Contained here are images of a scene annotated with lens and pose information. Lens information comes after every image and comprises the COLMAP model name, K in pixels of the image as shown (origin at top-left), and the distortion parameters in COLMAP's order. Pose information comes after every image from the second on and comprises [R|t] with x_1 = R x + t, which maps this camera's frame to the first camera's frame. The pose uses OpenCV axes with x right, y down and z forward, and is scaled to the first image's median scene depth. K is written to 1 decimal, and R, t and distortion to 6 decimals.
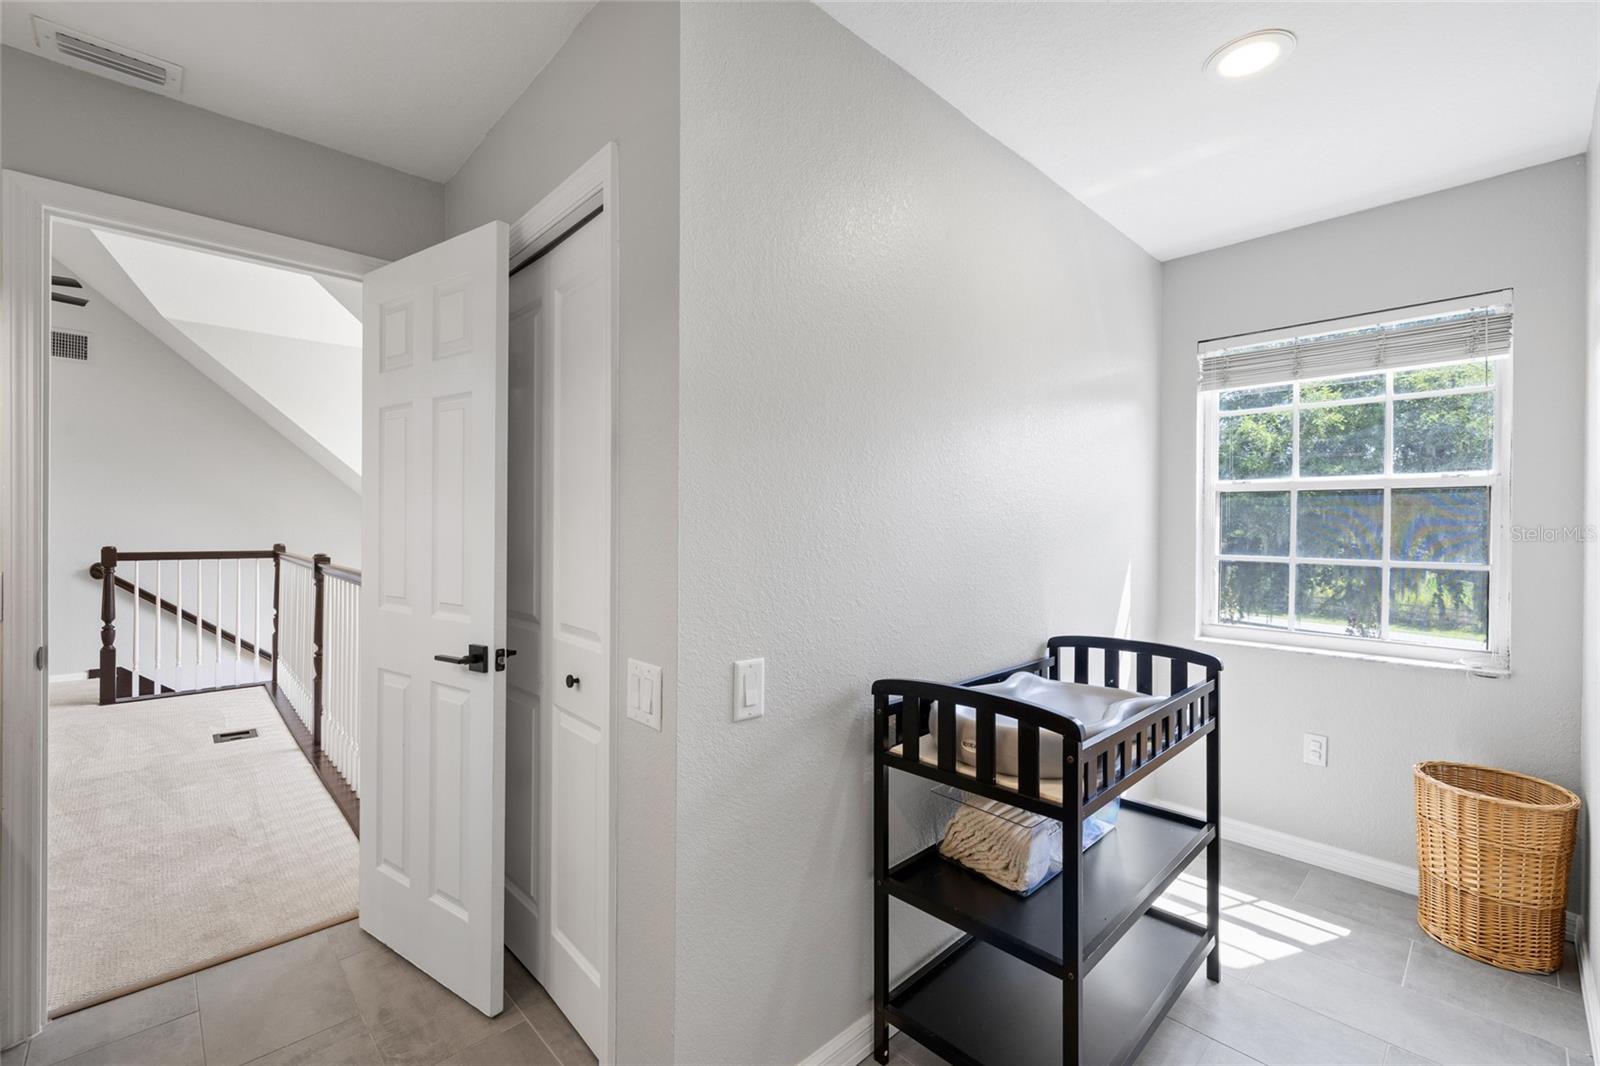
lens RADIAL K [[671.7, 0, 801.2], [0, 671.7, 522.9], [0, 0, 1]] dist [-0.000627, -0.000221]
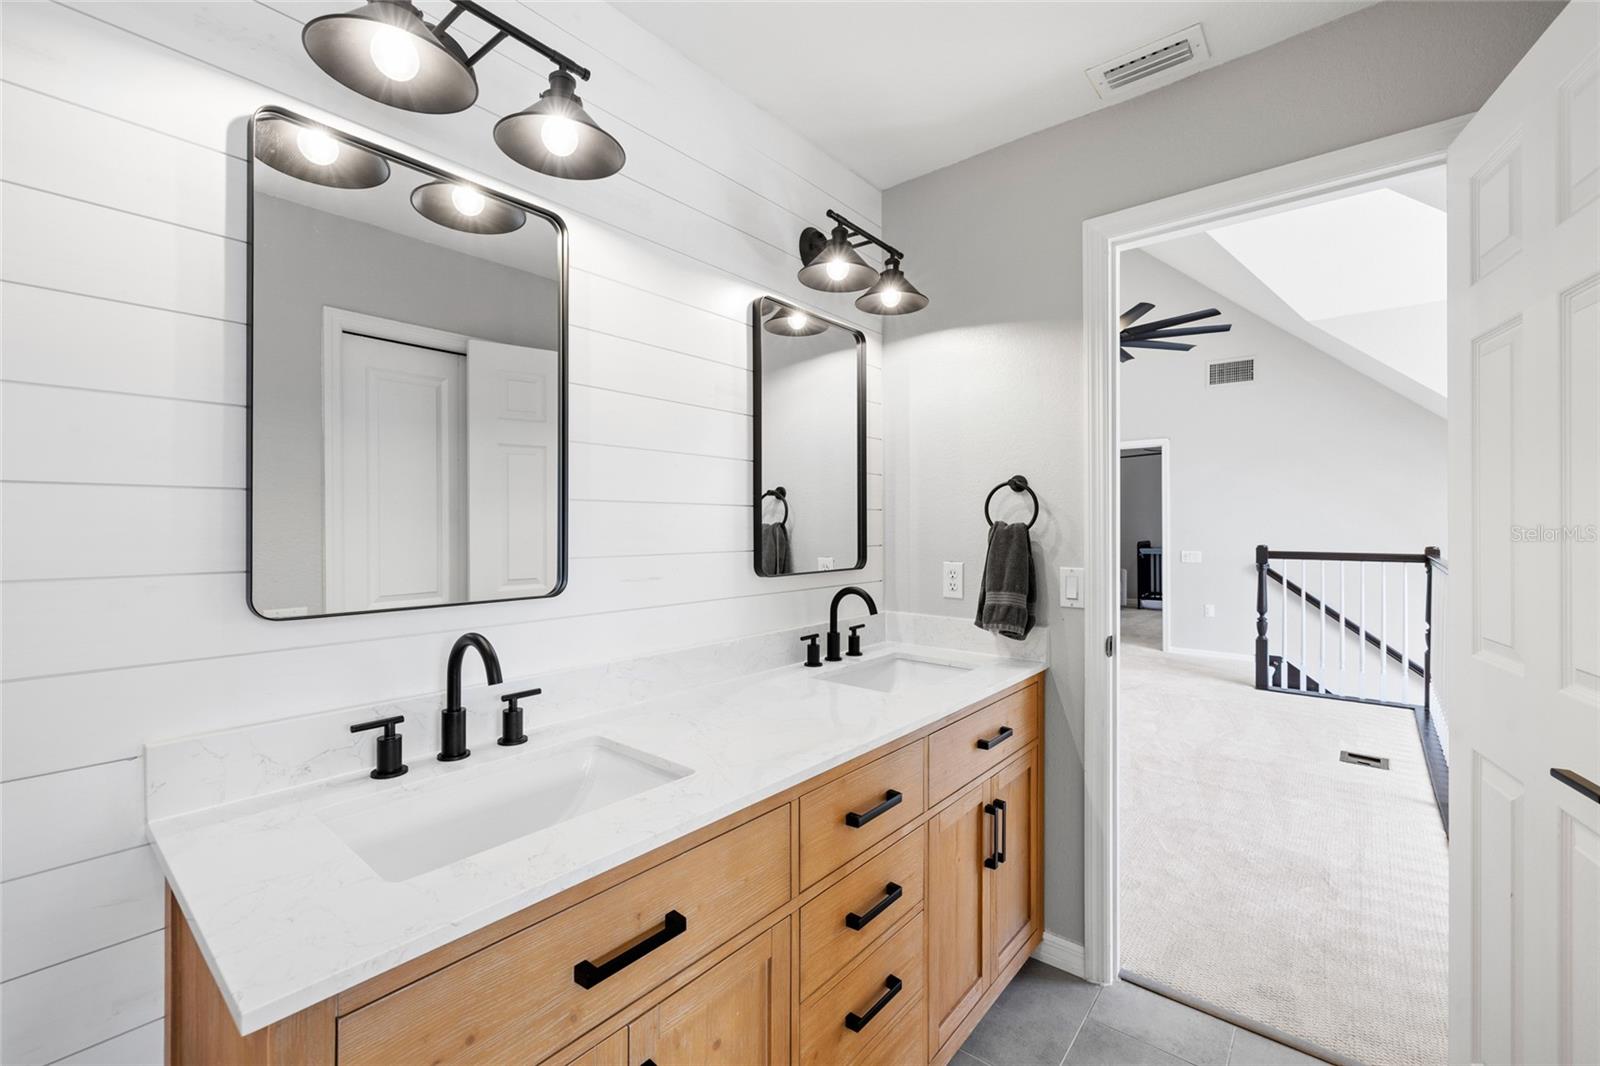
lens RADIAL K [[671.7, 0, 801.2], [0, 671.7, 522.9], [0, 0, 1]] dist [-0.000627, -0.000221]
pose [[0.114301, -0.007467, -0.993418, -0.045079], [0.007908, 0.999947, -0.006606, 0.000618], [0.993415, -0.007100, 0.114354, 0.191335]]
